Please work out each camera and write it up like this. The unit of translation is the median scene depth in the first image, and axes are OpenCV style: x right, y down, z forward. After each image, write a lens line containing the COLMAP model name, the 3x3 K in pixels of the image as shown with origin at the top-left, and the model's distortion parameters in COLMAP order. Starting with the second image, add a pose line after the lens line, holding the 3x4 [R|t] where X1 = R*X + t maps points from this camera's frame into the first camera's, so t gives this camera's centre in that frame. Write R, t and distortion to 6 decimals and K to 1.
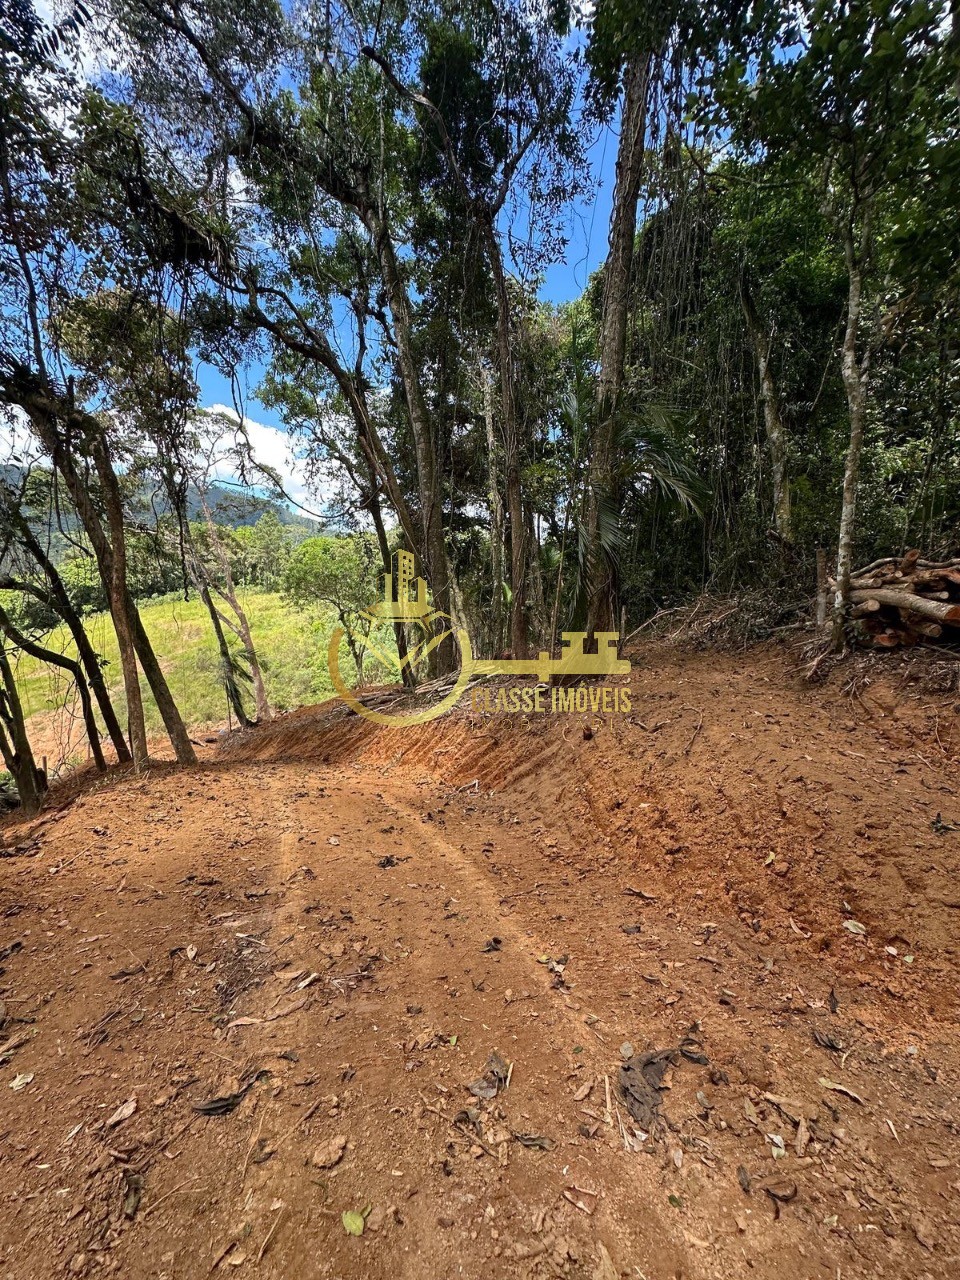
lens RADIAL K [[510.7, 0, 479.9], [0, 510.7, 643.4], [0, 0, 1]] dist [-0.007627, 0.000038]
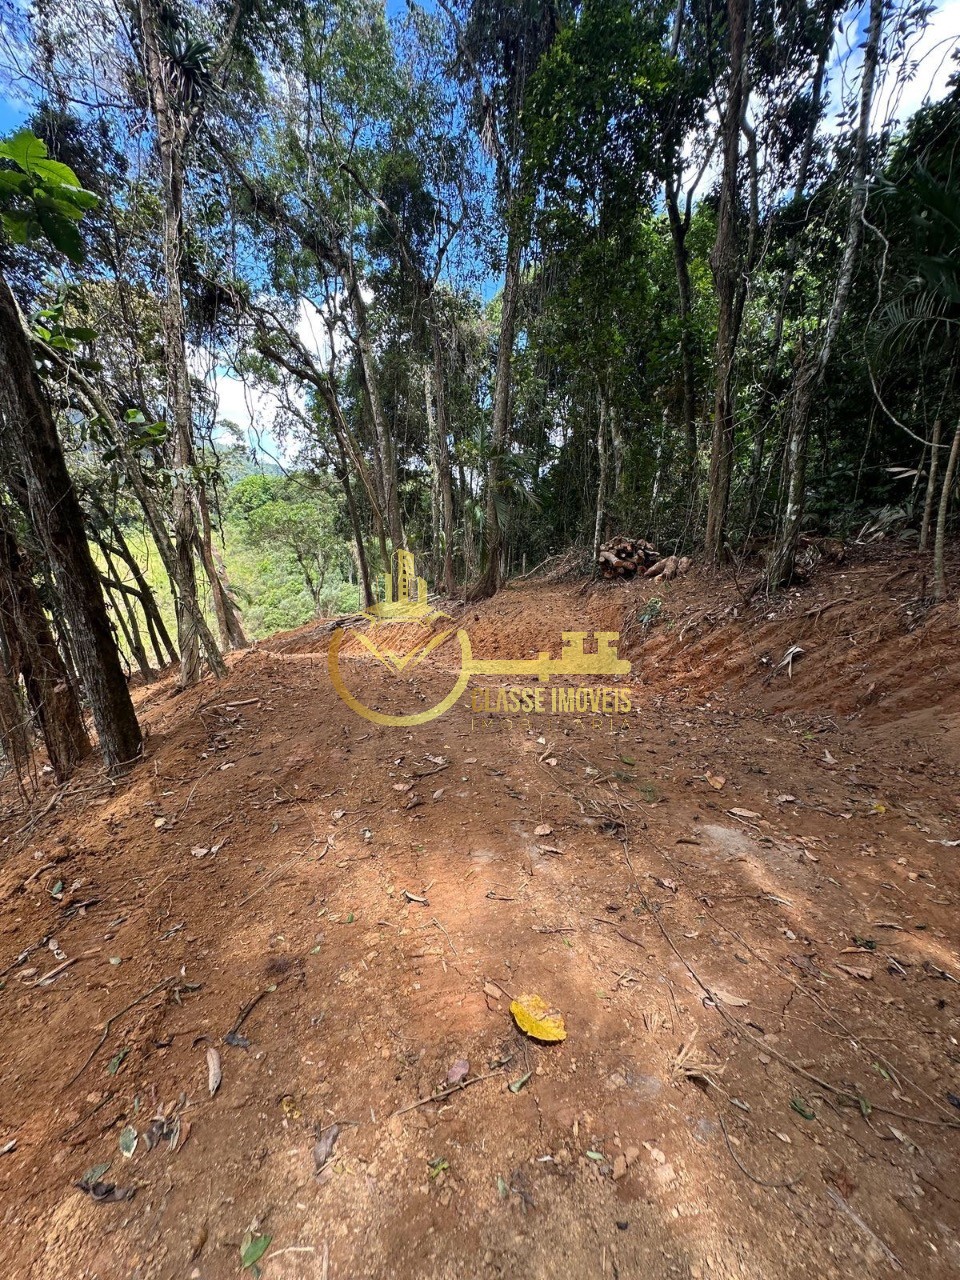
lens RADIAL K [[510.7, 0, 479.9], [0, 510.7, 643.4], [0, 0, 1]] dist [-0.007627, 0.000038]
pose [[0.993630, -0.010578, 0.112193, -0.005102], [-0.002428, 0.993344, 0.115161, 0.009923], [-0.112664, -0.114700, 0.986991, -0.331431]]
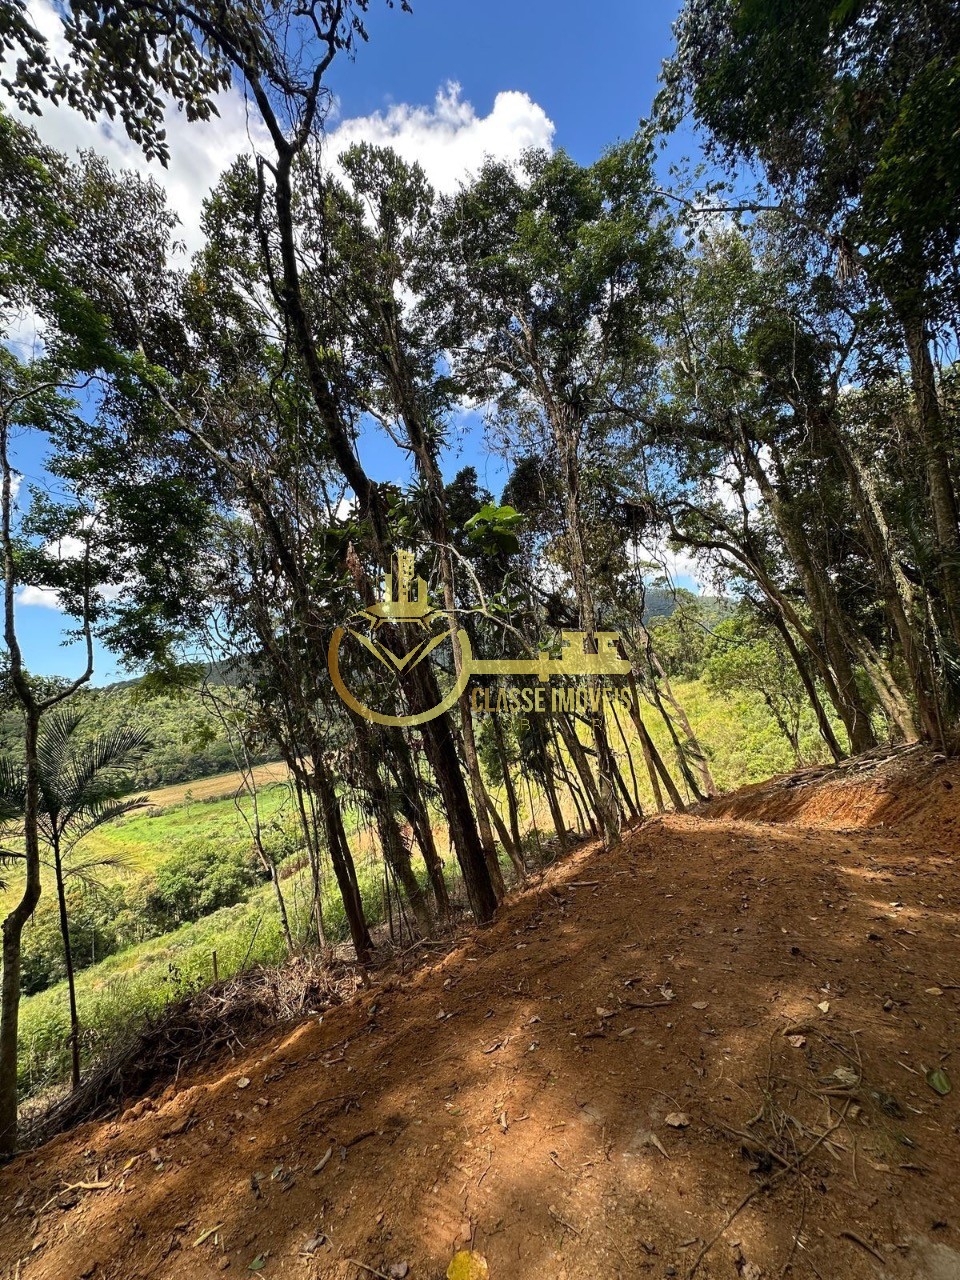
lens RADIAL K [[510.7, 0, 479.9], [0, 510.7, 643.4], [0, 0, 1]] dist [-0.007627, 0.000038]
pose [[0.704225, -0.191906, -0.683549, 0.100745], [0.078046, 0.977866, -0.194129, -0.016940], [0.705675, 0.083363, 0.703615, -0.332075]]
